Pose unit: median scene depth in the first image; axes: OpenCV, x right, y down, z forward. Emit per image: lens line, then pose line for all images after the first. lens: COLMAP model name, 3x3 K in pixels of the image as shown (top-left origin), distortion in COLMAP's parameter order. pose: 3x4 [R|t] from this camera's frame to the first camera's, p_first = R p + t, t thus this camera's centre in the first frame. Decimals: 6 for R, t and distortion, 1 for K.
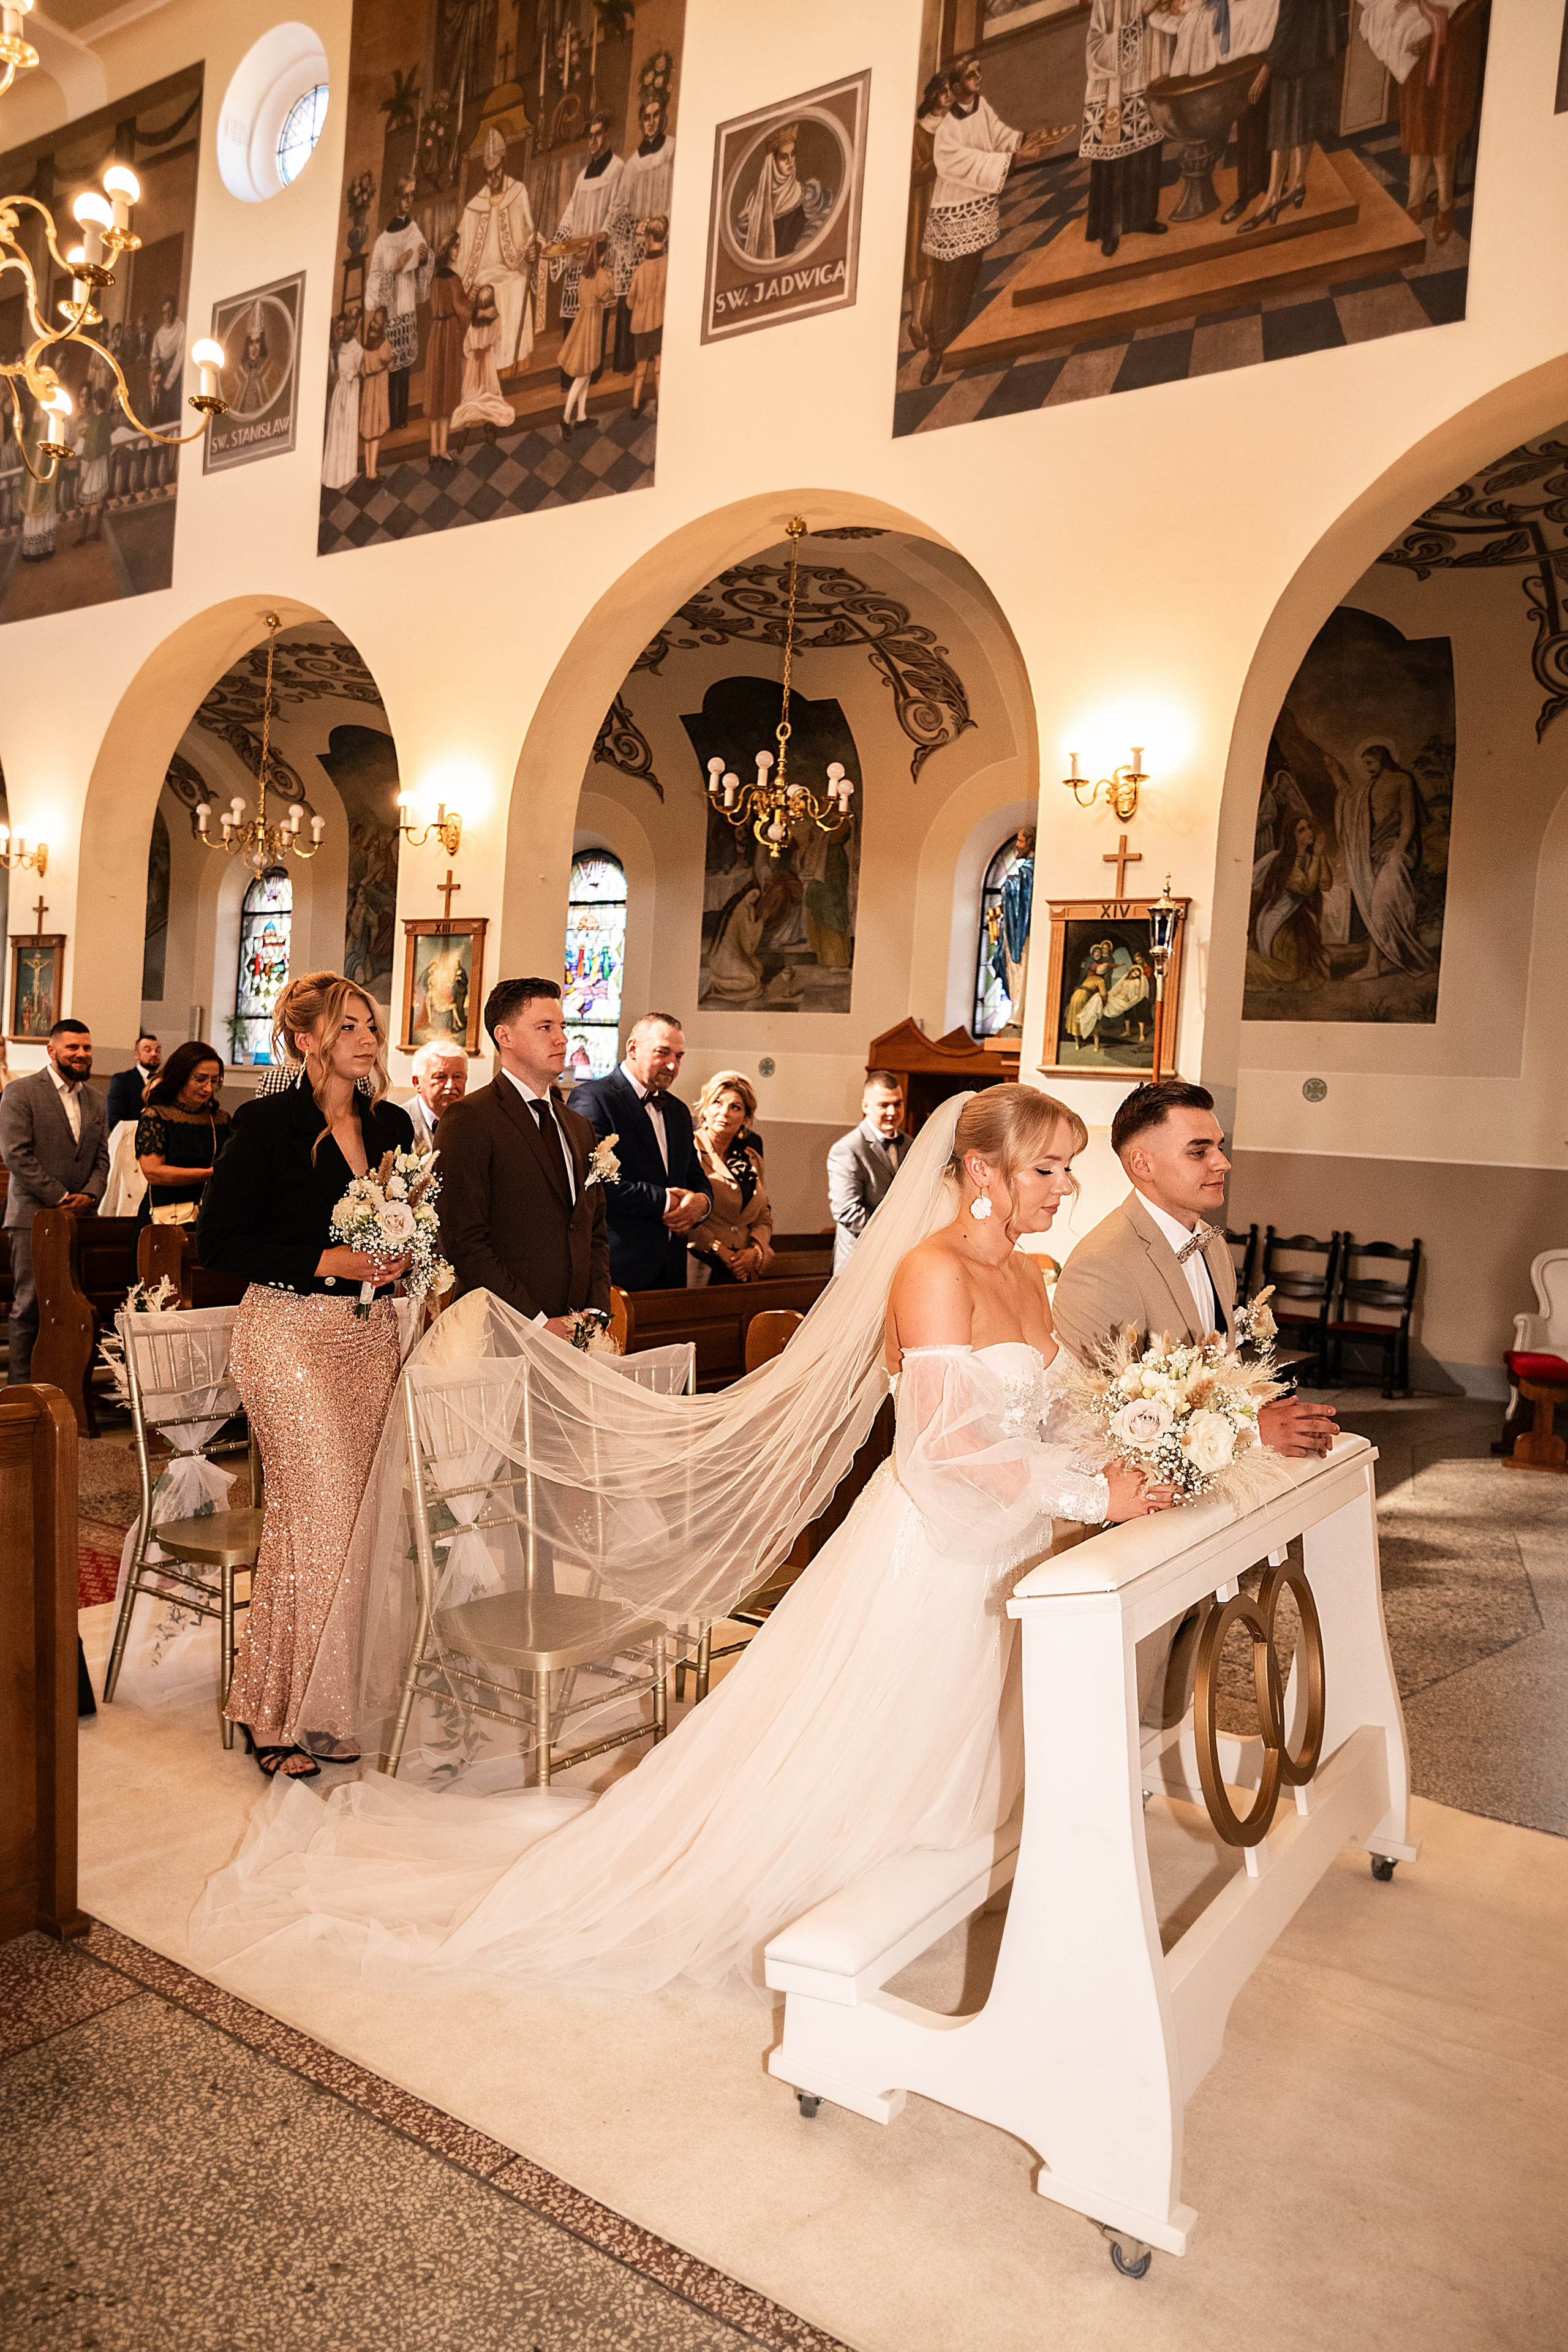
lens RADIAL K [[1601.7, 0, 790.4], [0, 1601.7, 1185.7], [0, 0, 1]] dist [-0.049470, 0.059973]
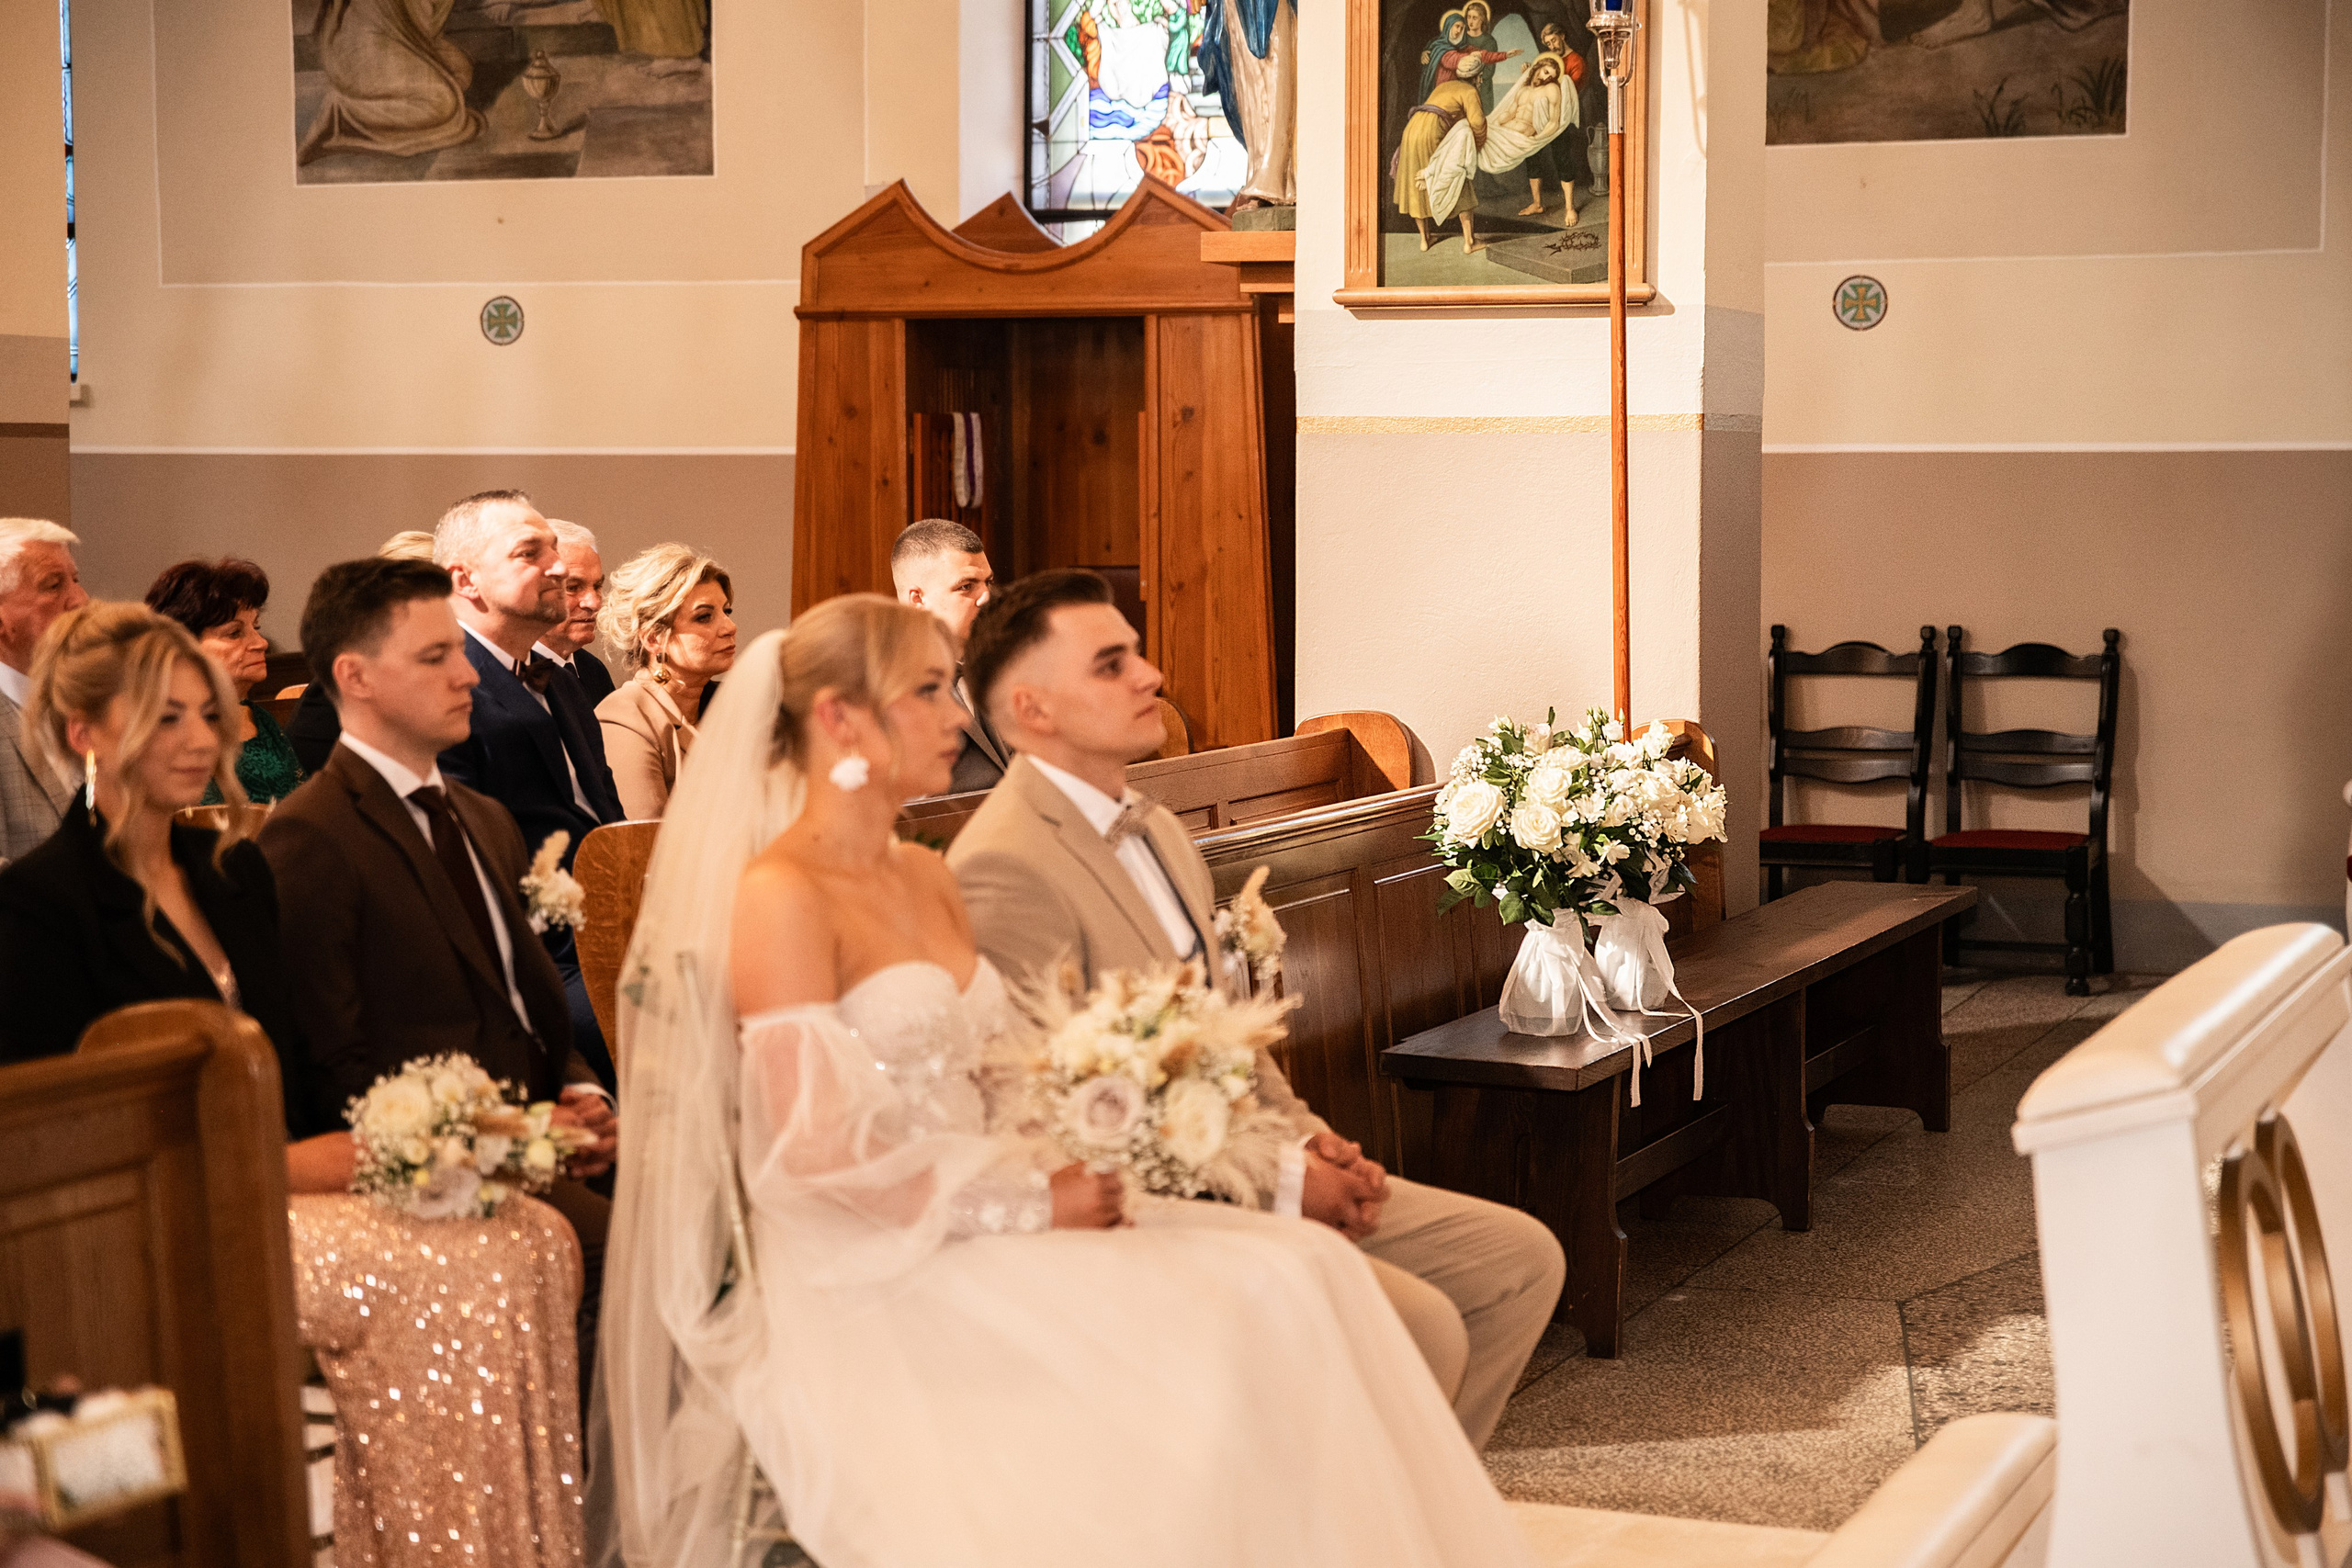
lens RADIAL K [[4490.8, 0, 1181.2], [0, 4490.8, 776.1], [0, 0, 1]] dist [0.120060, 0.092240]
pose [[0.974316, -0.077675, 0.211365, -0.118538], [0.069821, 0.996572, 0.044383, 0.000431], [-0.214088, -0.028486, 0.976399, -0.155390]]
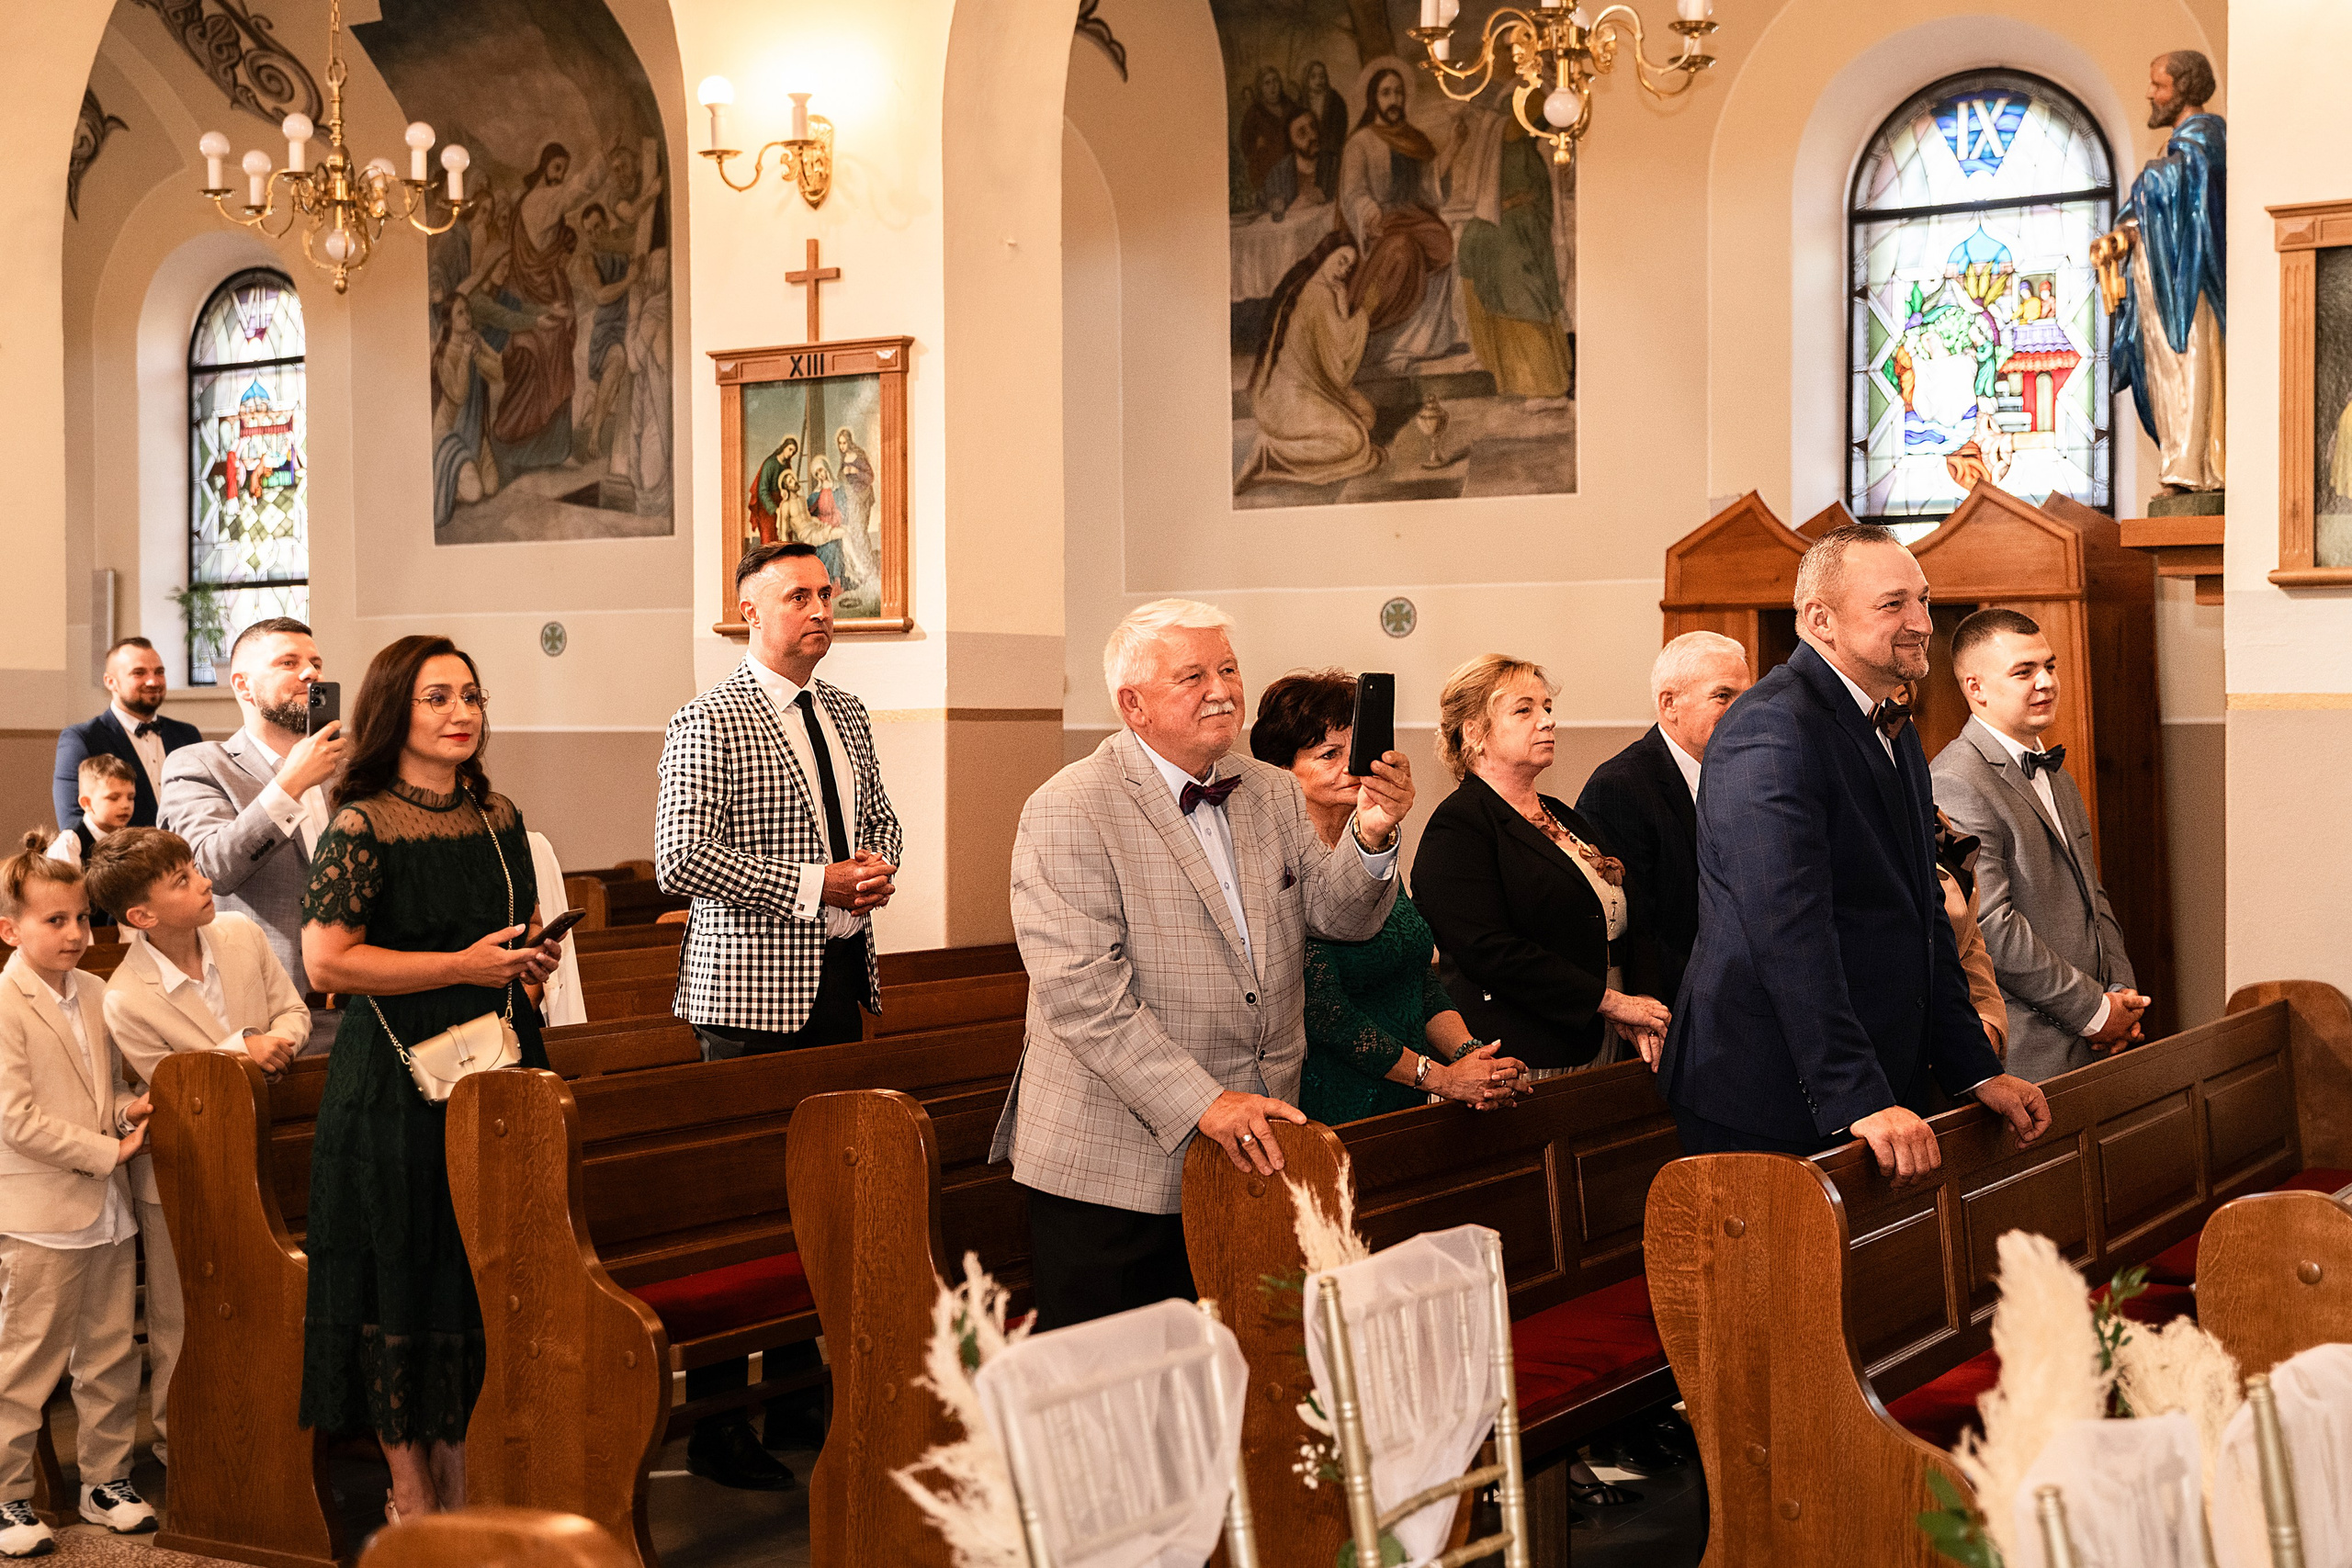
lens RADIAL K [[3146.4, 0, 1176.0], [0, 3146.4, 784.0], [0, 0, 1]] dist [0.024667, 0.074566]
pose [[0.997211, -0.069767, 0.026524, -0.135656], [0.070269, 0.997357, -0.018495, -0.014669], [-0.025163, 0.020307, 0.999477, 0.080554]]
